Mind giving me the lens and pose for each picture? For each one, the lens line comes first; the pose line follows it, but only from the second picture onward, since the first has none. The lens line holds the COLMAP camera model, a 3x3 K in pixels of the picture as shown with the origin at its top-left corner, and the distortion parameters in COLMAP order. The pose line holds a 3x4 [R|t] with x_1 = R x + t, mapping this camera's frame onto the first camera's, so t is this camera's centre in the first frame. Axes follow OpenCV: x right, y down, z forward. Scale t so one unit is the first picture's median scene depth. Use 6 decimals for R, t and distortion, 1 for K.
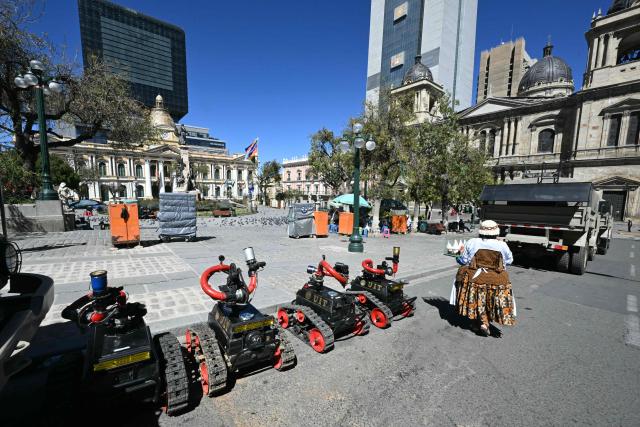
lens RADIAL K [[276.7, 0, 320.0], [0, 276.7, 224.5], [0, 0, 1]] dist [-0.001861, -0.000416]
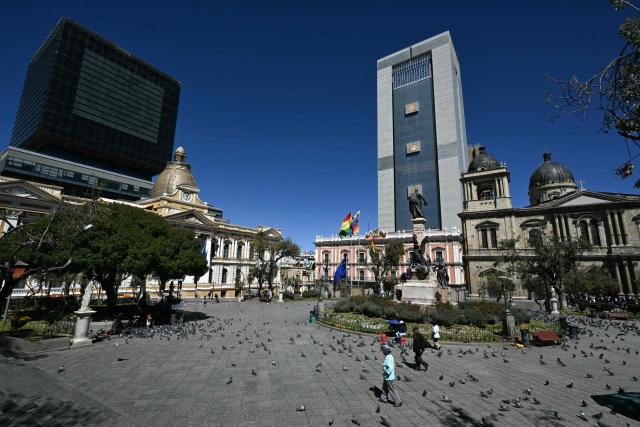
lens RADIAL K [[306.7, 0, 320.7], [0, 306.7, 203.2], [0, 0, 1]] dist [0.001563, 0.000376]
pose [[0.951570, 0.077462, 0.297514, -0.429335], [0.025773, 0.944230, -0.328275, -0.032263], [-0.306350, 0.320044, 0.896505, 0.163676]]
